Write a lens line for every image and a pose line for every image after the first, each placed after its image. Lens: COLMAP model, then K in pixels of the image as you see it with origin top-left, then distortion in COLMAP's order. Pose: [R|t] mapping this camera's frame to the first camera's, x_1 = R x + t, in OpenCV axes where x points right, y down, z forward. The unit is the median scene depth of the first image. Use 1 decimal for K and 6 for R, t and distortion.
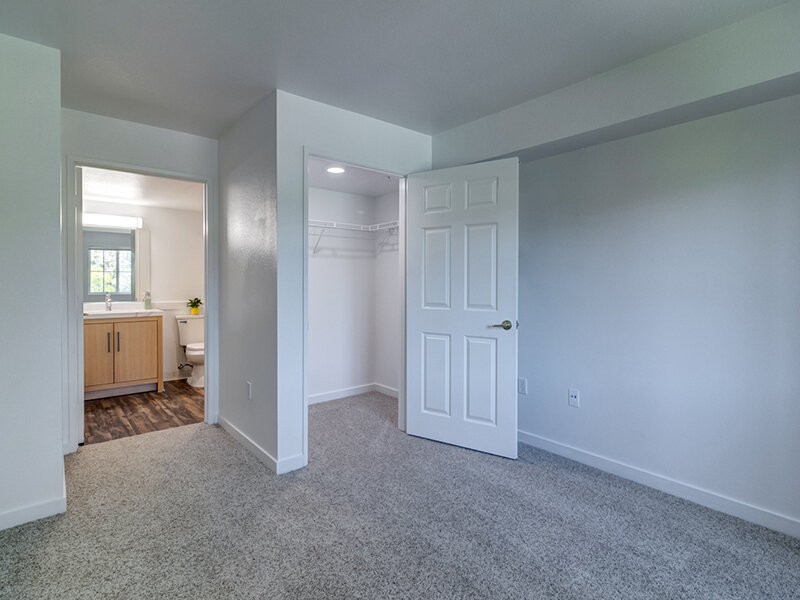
lens RADIAL K [[413.4, 0, 390.6], [0, 413.4, 284.5], [0, 0, 1]] dist [-0.002507, -0.000997]
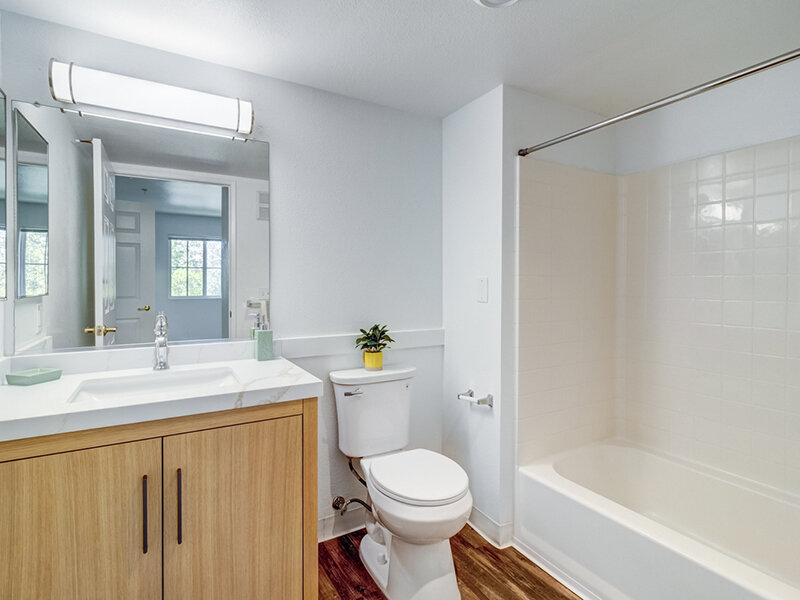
lens RADIAL K [[407.8, 0, 389.9], [0, 407.8, 291.4], [0, 0, 1]] dist [0.003743, 0.000300]
pose [[0.985673, 0.006630, -0.168540, -0.473747], [-0.003750, 0.999842, 0.017399, -0.006964], [0.168629, -0.016518, 0.985541, 0.753745]]
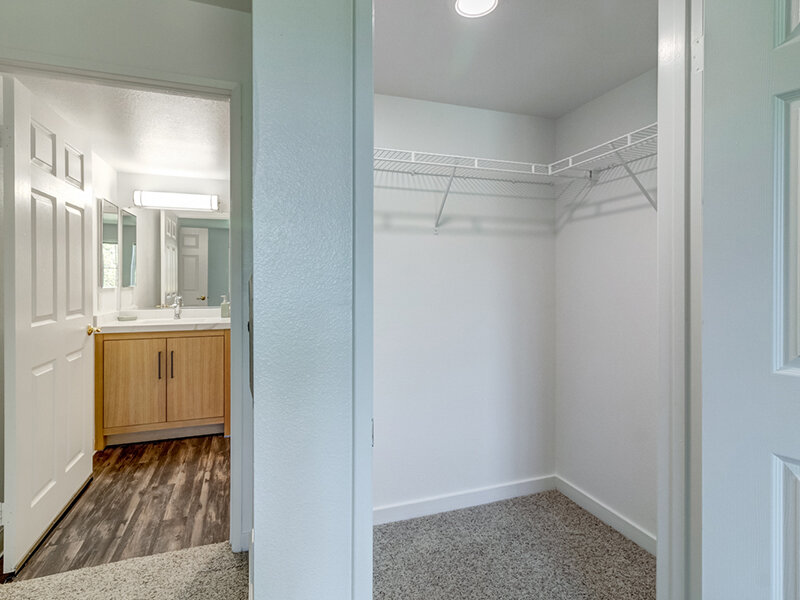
lens RADIAL K [[413.4, 0, 390.6], [0, 413.4, 284.5], [0, 0, 1]] dist [-0.002507, -0.000997]
pose [[0.937723, 0.001446, -0.347381, -0.054107], [0.000554, 0.999984, 0.005659, -0.004244], [0.347383, -0.005499, 0.937707, 0.455227]]
